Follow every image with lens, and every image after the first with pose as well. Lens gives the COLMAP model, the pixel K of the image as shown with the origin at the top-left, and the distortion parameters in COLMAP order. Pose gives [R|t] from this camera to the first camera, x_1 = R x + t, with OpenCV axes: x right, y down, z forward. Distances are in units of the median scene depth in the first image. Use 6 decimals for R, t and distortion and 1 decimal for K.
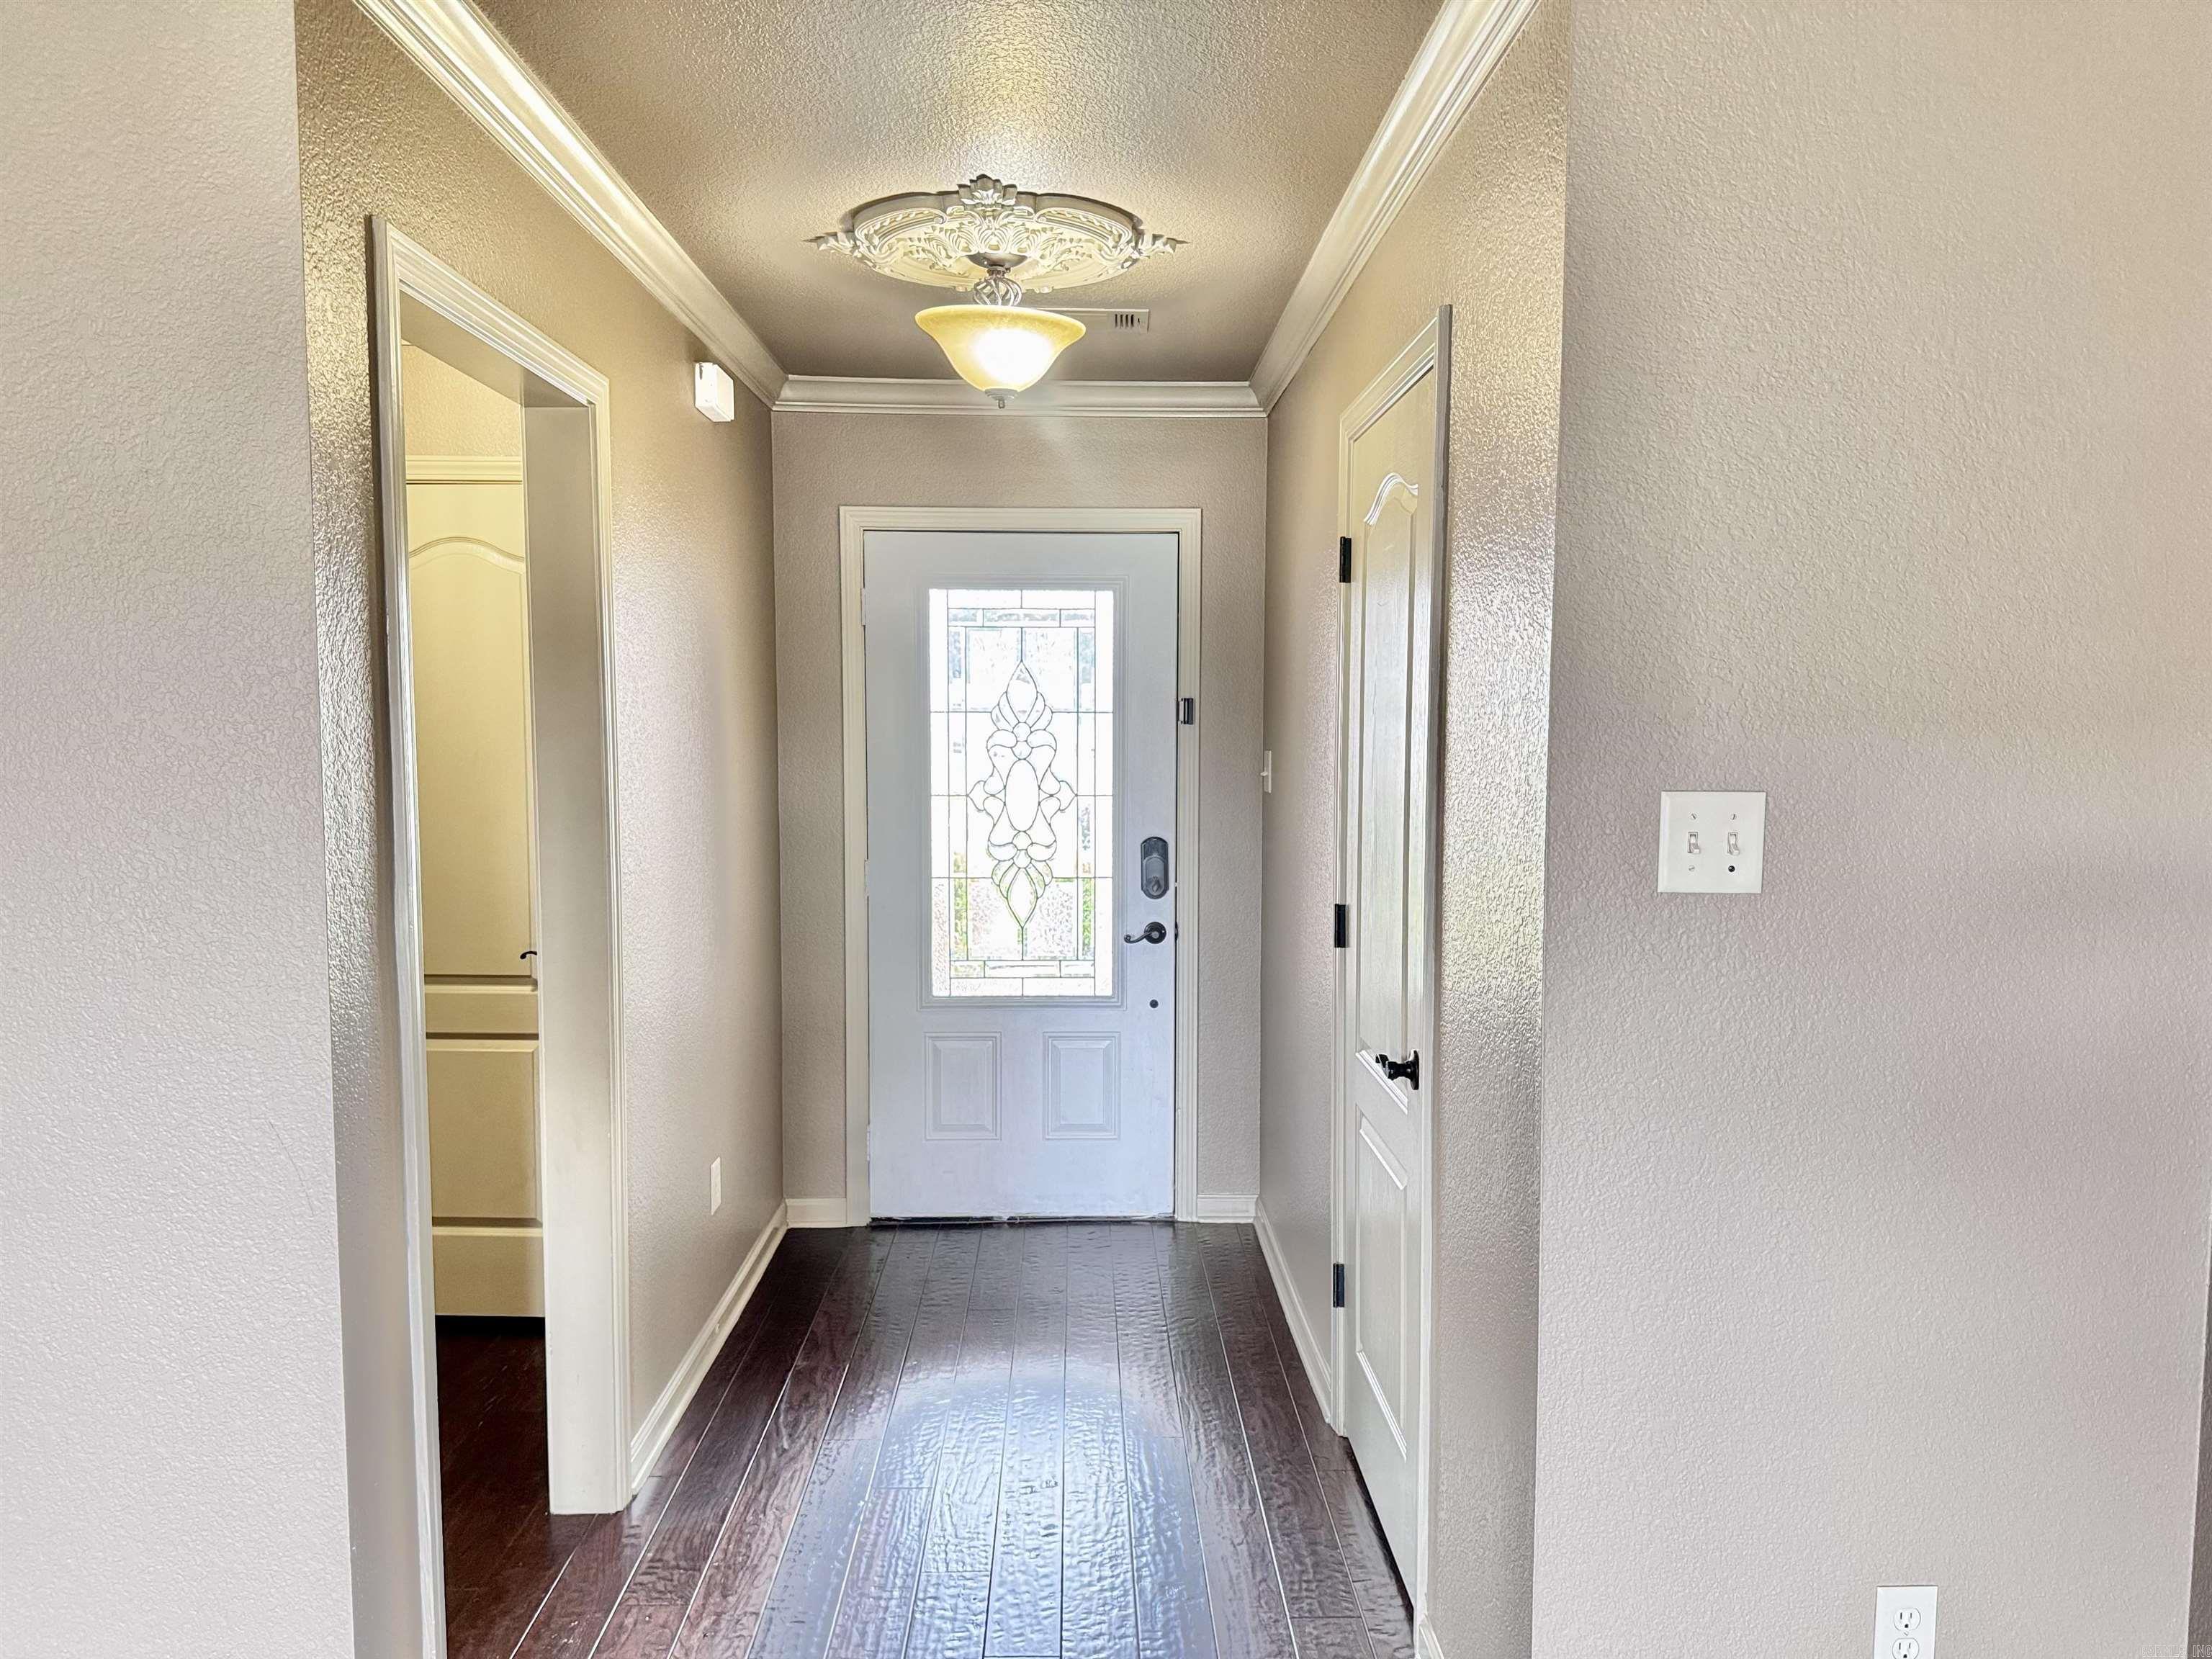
lens RADIAL K [[1560.9, 0, 1120.5], [0, 1560.9, 838.2], [0, 0, 1]] dist [0.006001, -0.011075]
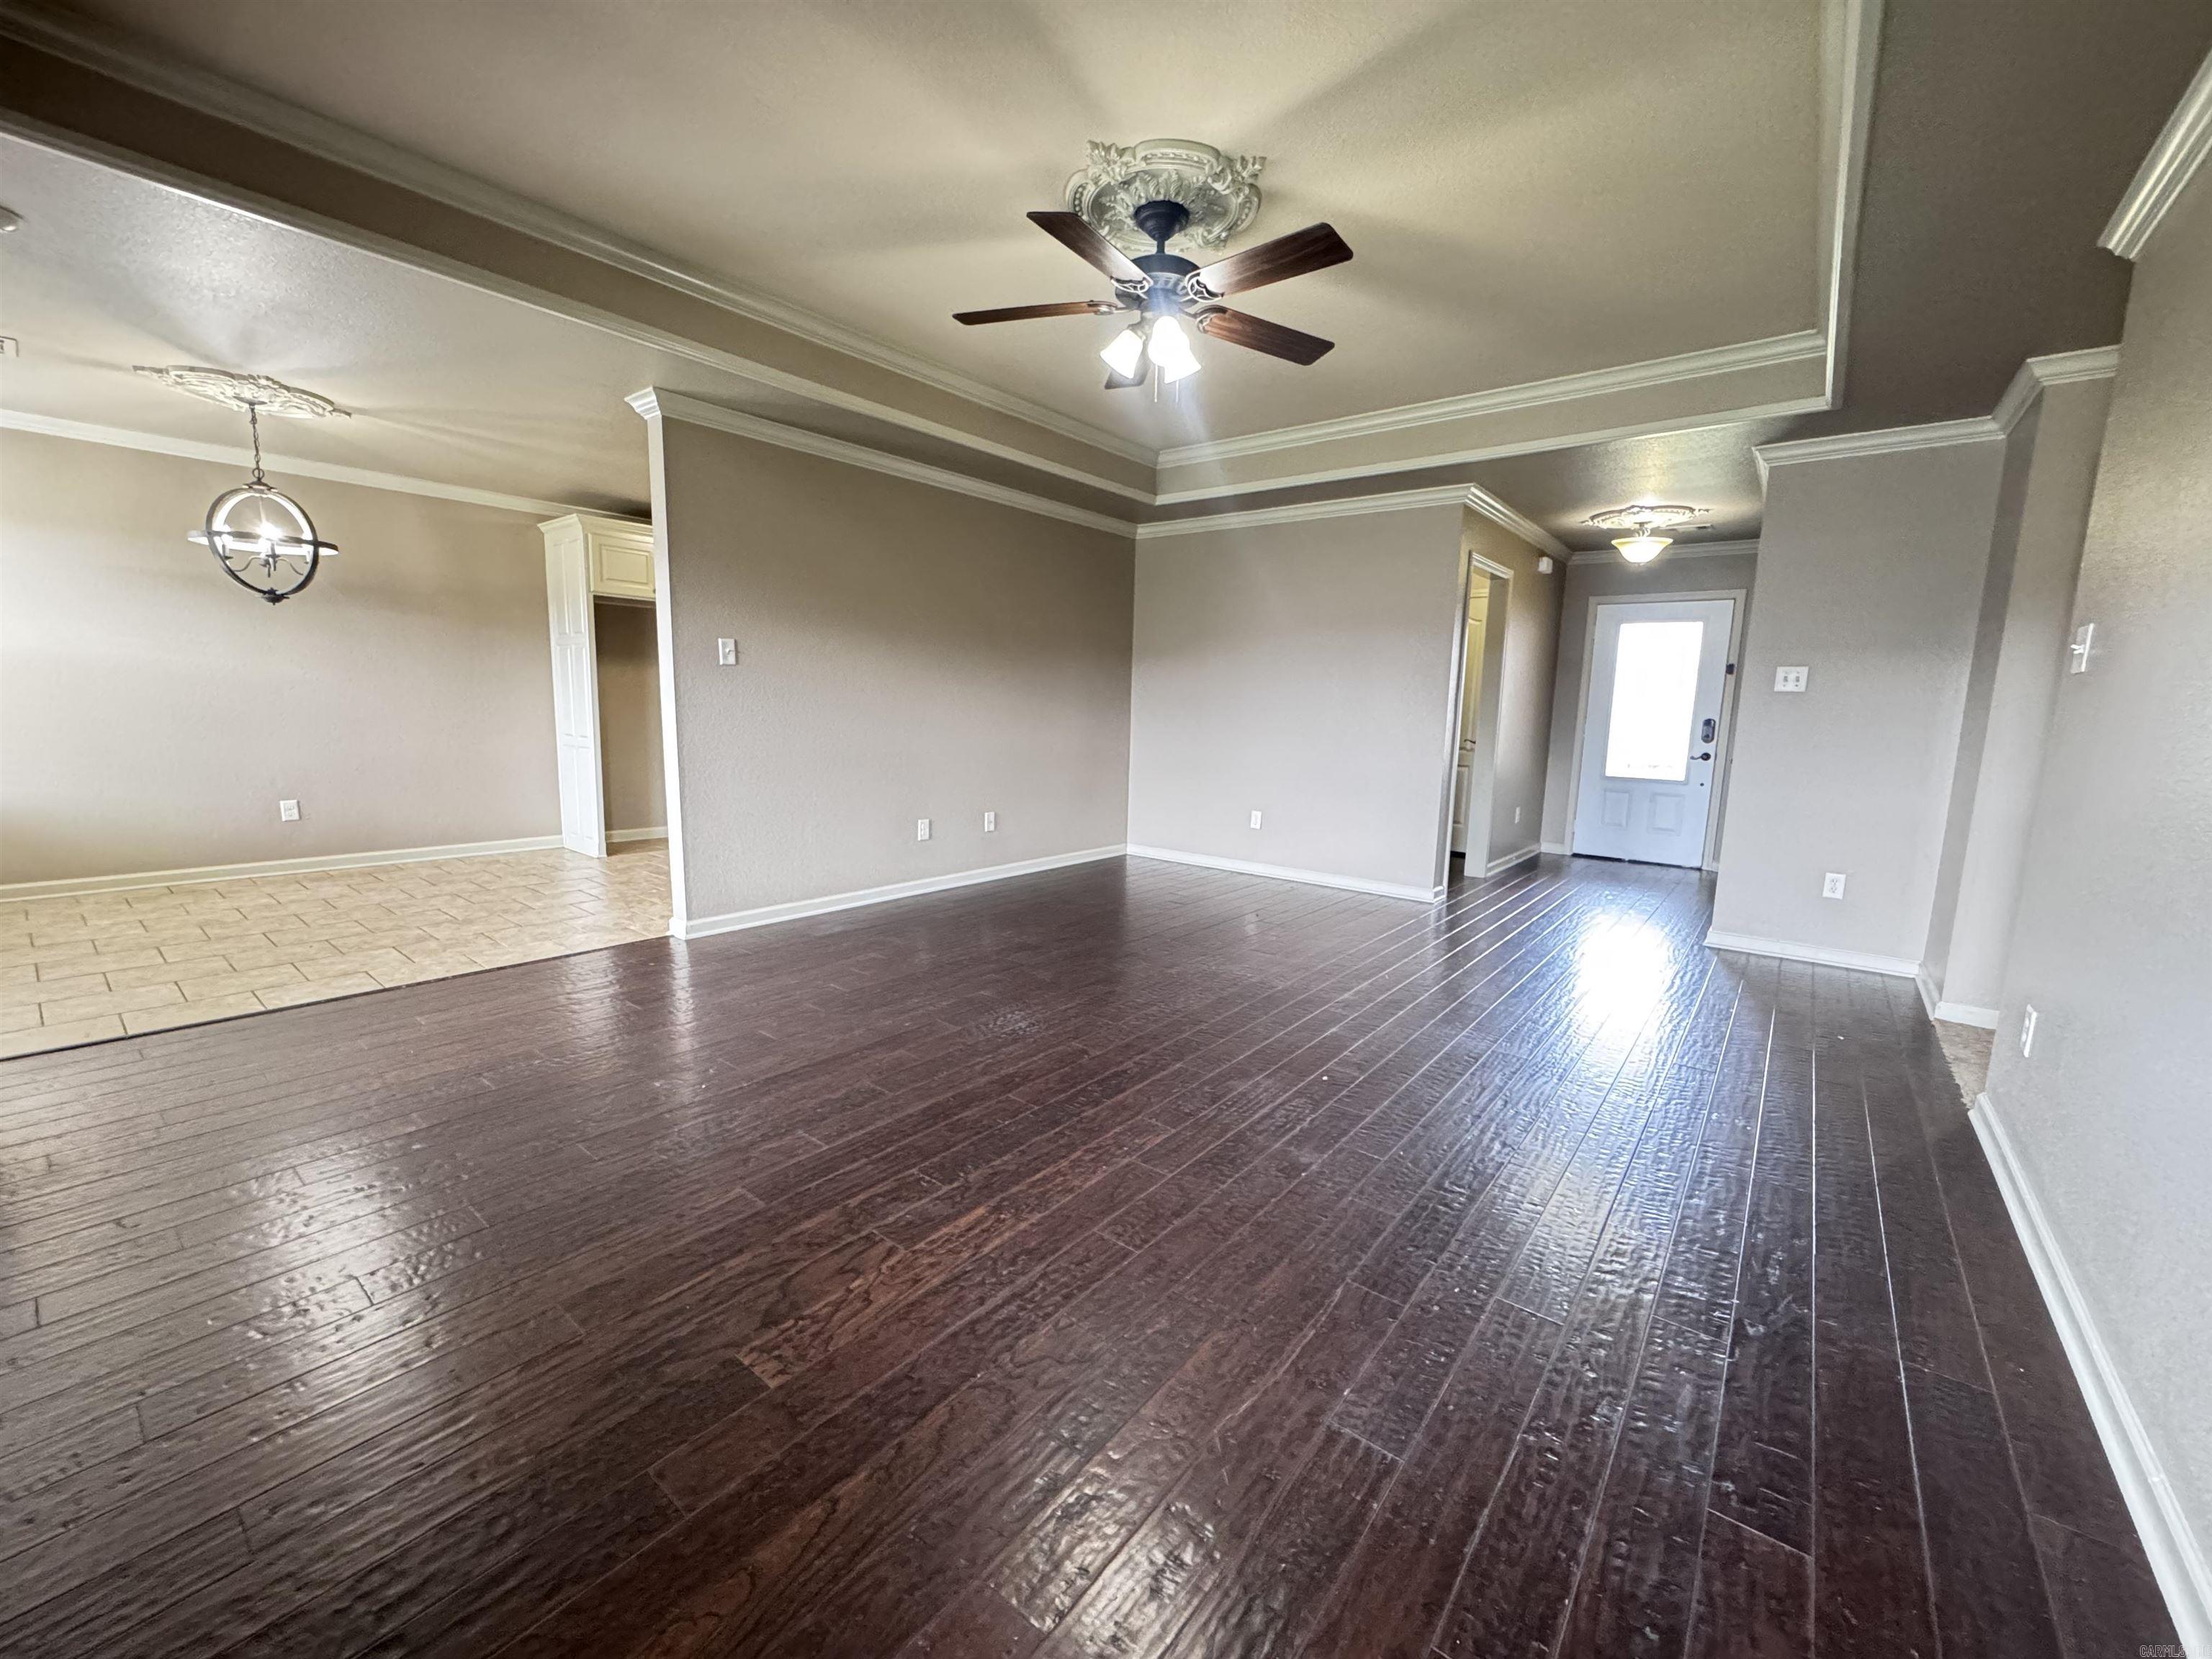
lens RADIAL K [[882.7, 0, 1106.2], [0, 882.7, 832.1], [0, 0, 1]] dist [-0.004288, 0.000396]
pose [[0.759944, 0.113936, -0.639924, 0.237909], [-0.076306, 0.993348, 0.086244, 0.148976], [0.645493, -0.016710, 0.763583, -0.840306]]
